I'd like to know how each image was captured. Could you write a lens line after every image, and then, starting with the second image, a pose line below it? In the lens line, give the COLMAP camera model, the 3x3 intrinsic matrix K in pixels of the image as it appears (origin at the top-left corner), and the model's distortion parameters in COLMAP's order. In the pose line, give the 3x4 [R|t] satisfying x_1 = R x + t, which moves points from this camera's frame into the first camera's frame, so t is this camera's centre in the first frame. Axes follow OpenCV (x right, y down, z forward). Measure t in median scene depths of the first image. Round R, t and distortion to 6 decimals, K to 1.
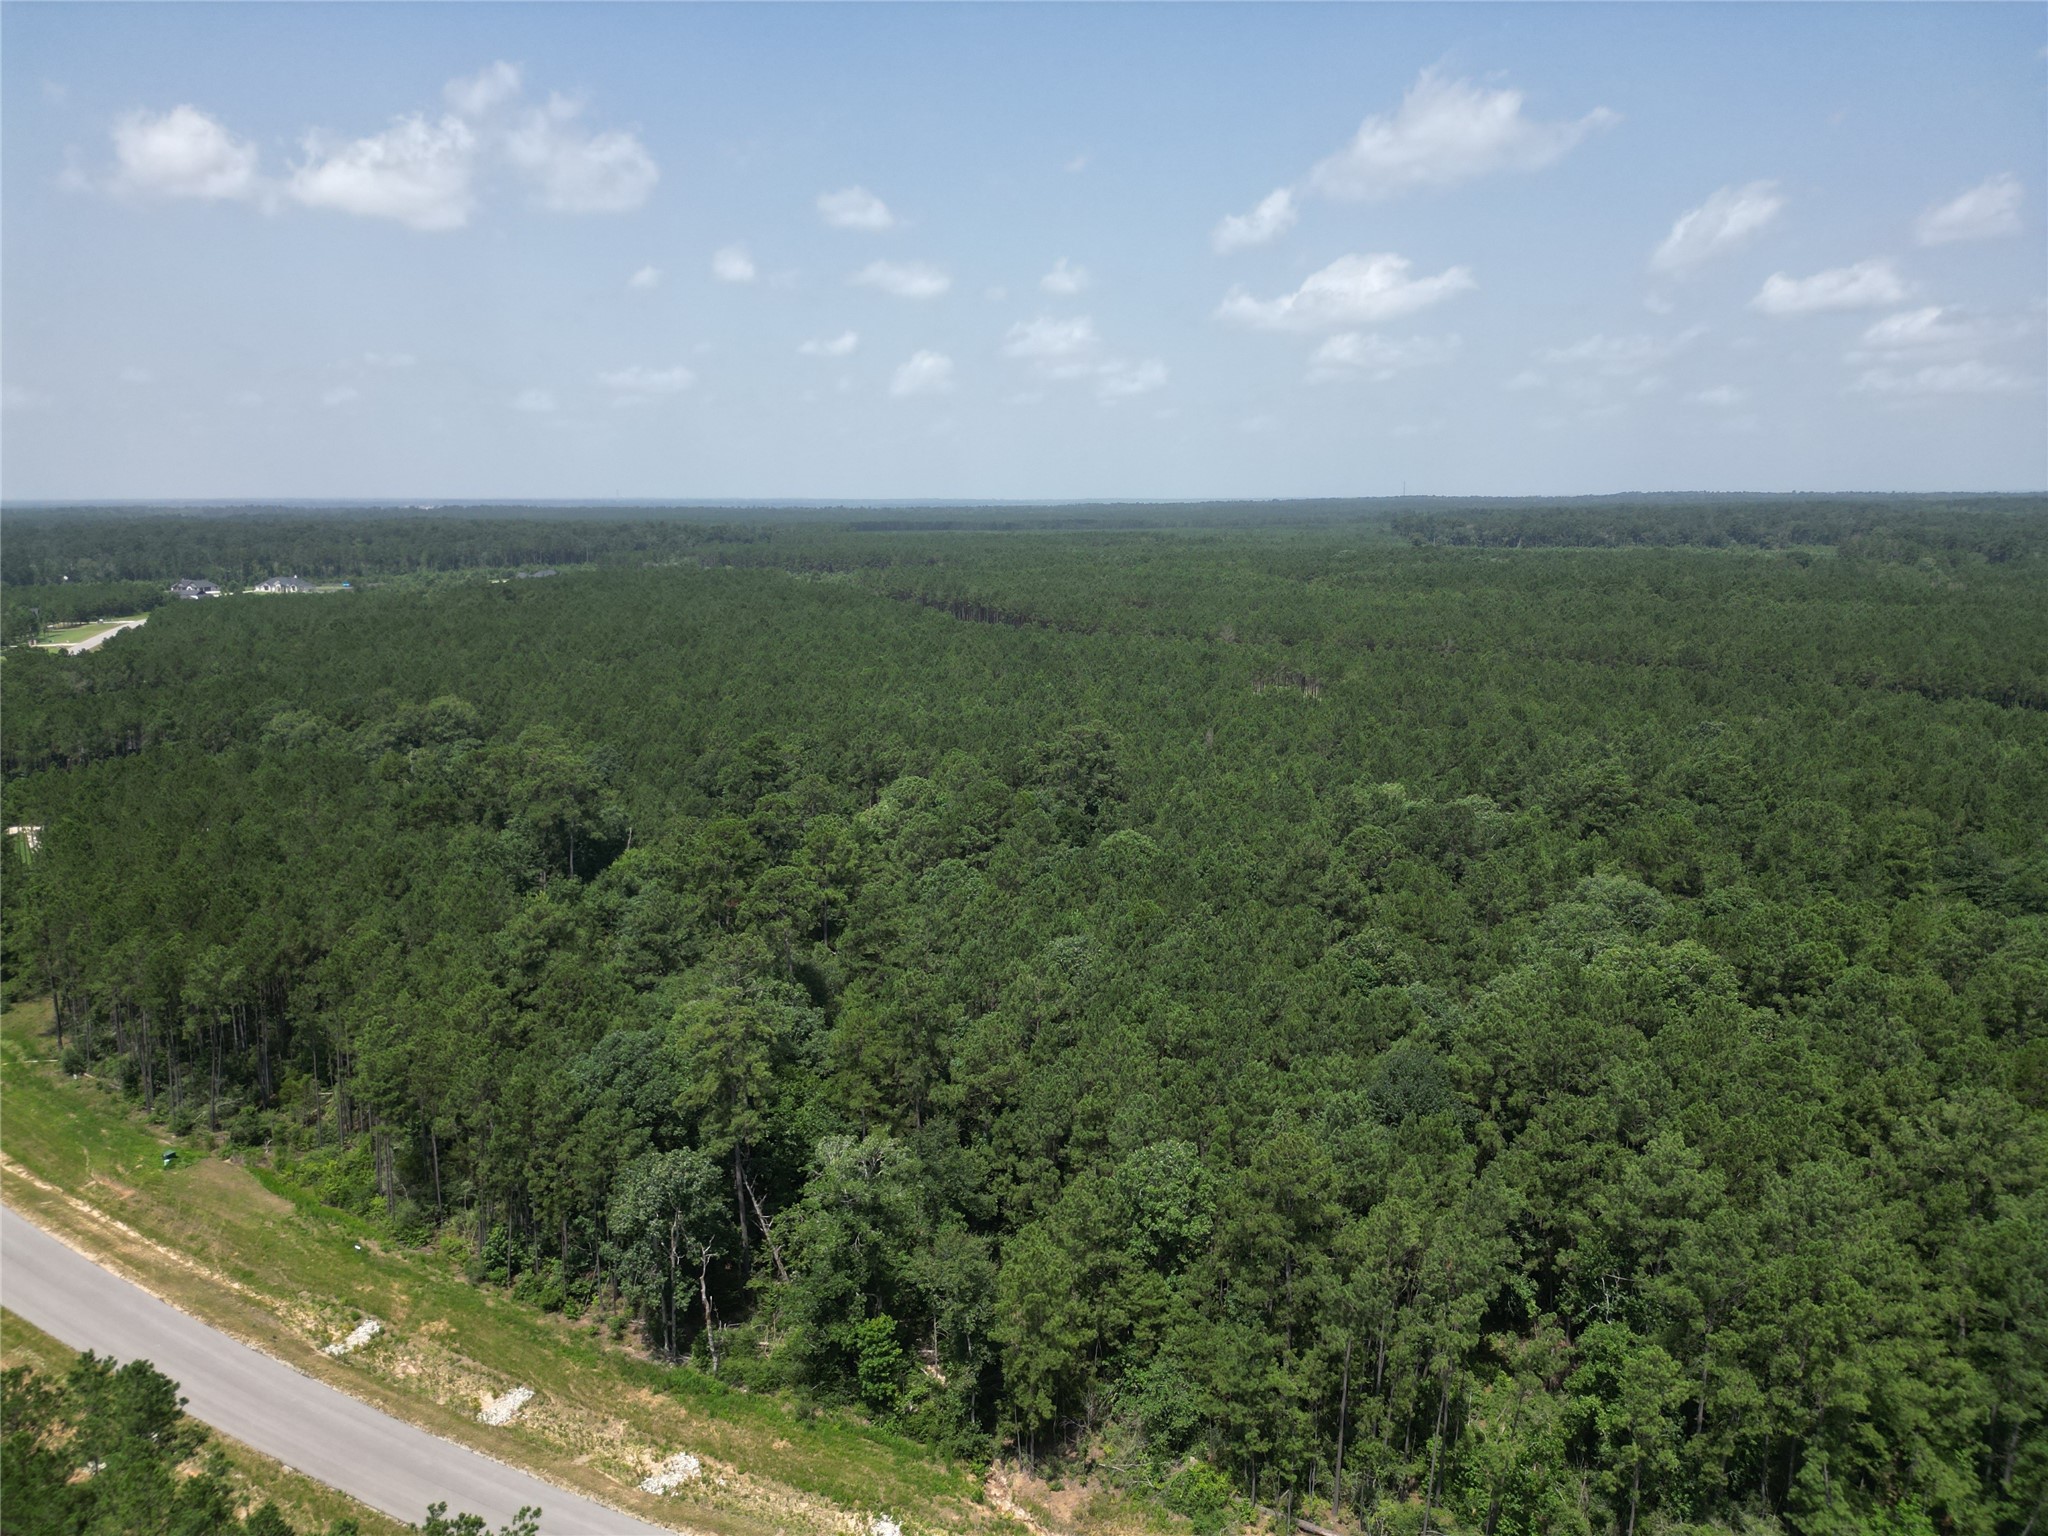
lens RADIAL K [[1421.7, 0, 1032.8], [0, 1421.7, 771.9], [0, 0, 1]] dist [0.070011, -0.066291]
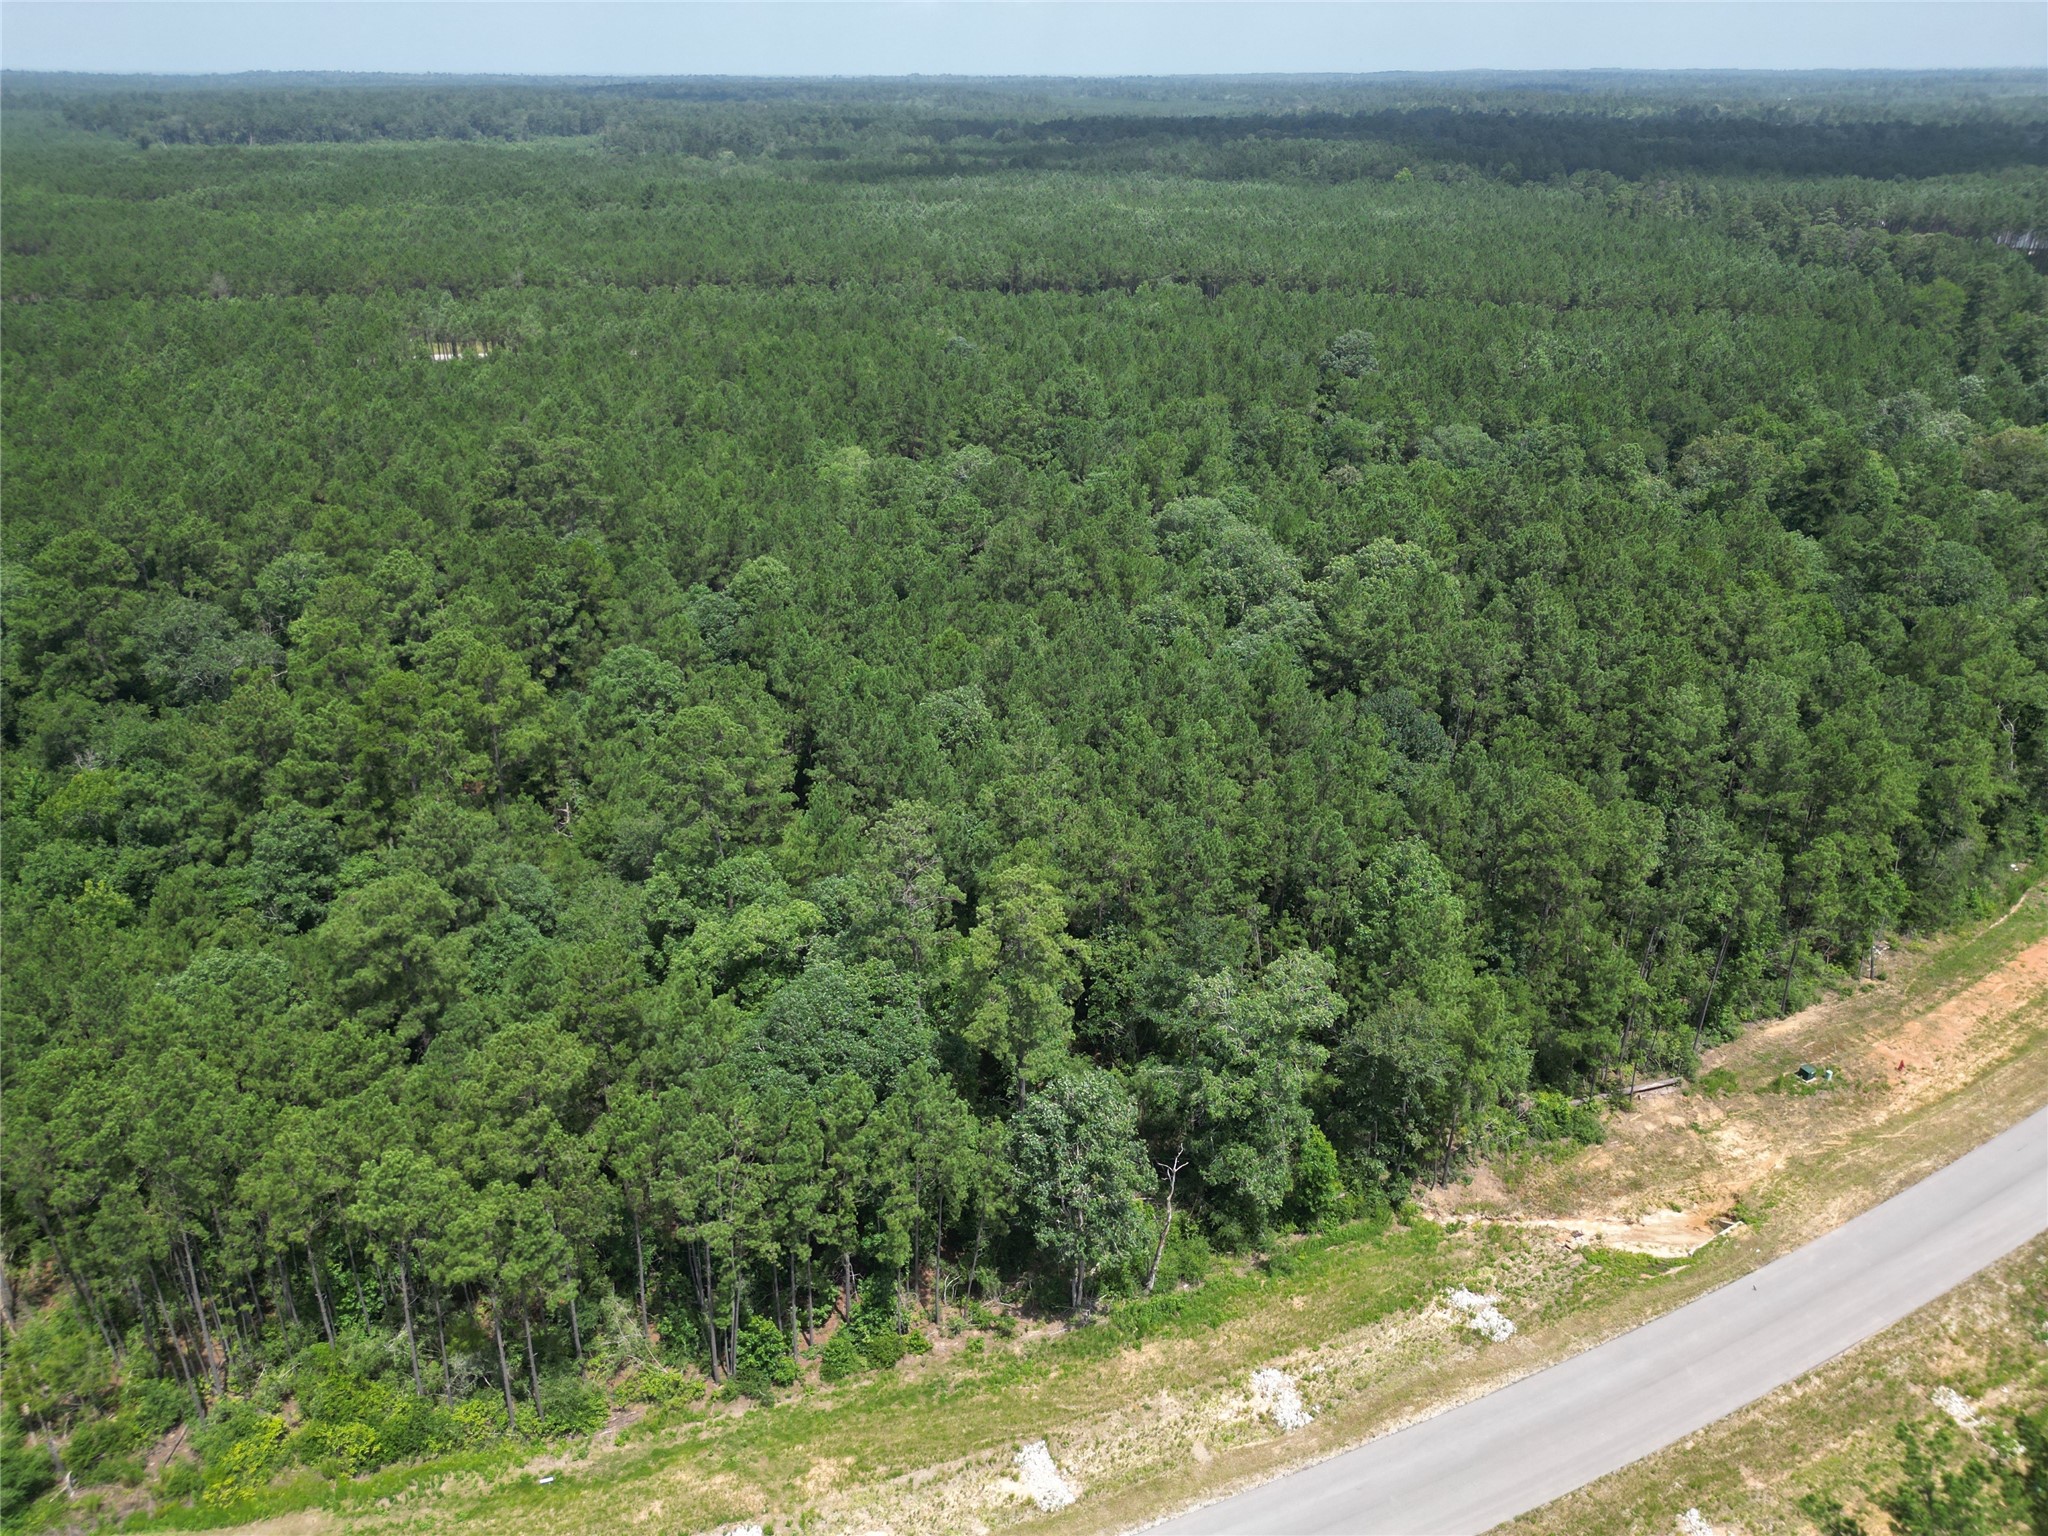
lens RADIAL K [[1421.7, 0, 1032.8], [0, 1421.7, 771.9], [0, 0, 1]] dist [0.070011, -0.066291]
pose [[0.665319, -0.324001, 0.672588, -0.705563], [0.140959, 0.939230, 0.313012, -0.131527], [-0.733131, -0.113446, 0.670558, 0.508100]]
